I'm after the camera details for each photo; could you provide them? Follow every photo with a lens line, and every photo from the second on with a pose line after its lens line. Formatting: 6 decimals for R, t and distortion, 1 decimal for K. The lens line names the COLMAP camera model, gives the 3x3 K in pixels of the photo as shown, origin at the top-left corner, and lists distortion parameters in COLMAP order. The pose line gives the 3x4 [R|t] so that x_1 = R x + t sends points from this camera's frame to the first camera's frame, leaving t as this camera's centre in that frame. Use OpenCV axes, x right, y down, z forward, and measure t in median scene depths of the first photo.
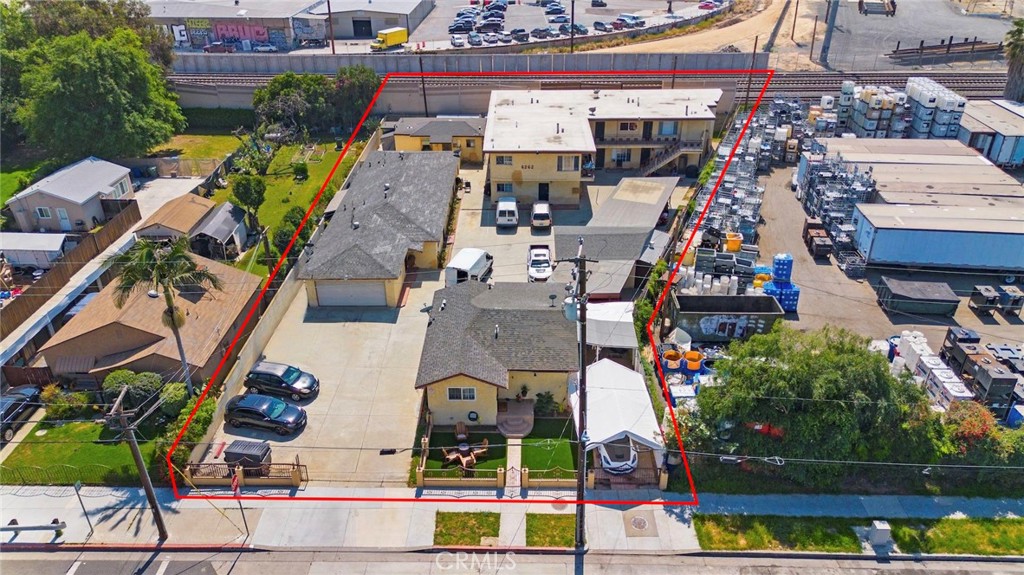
lens RADIAL K [[726.4, 0, 516.1], [0, 726.4, 289.0], [0, 0, 1]] dist [0.078025, -0.069814]
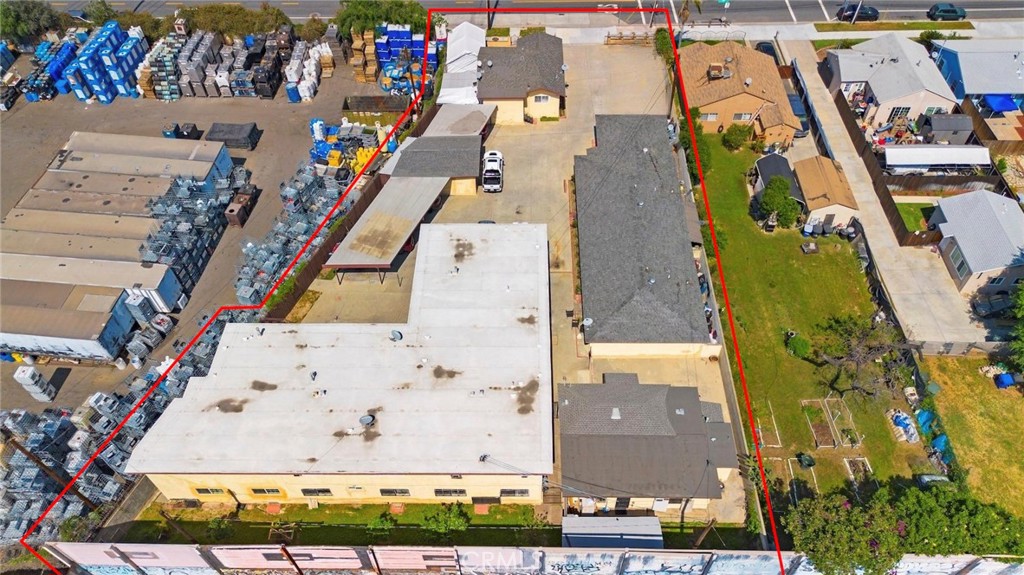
lens RADIAL K [[726.4, 0, 516.1], [0, 726.4, 289.0], [0, 0, 1]] dist [0.078025, -0.069814]
pose [[-0.999912, 0.009015, 0.009706, -0.014153], [0.011212, 0.185770, 0.982529, -0.923661], [0.007054, 0.982552, -0.185855, 1.085960]]
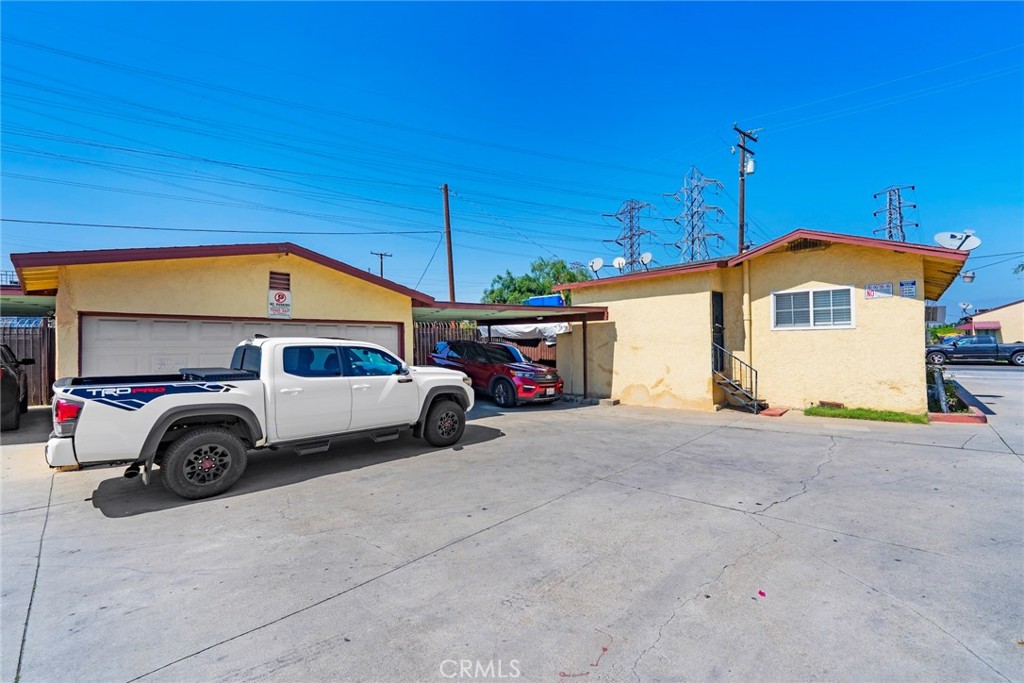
lens RADIAL K [[414.0, 0, 512.1], [0, 414.0, 337.9], [0, 0, 1]] dist [-0.007566, 0.000298]
pose [[-0.731461, 0.016378, 0.681687, -0.060364], [0.348721, 0.868074, 0.353328, -0.049984], [-0.585968, 0.496164, -0.640673, 0.779029]]
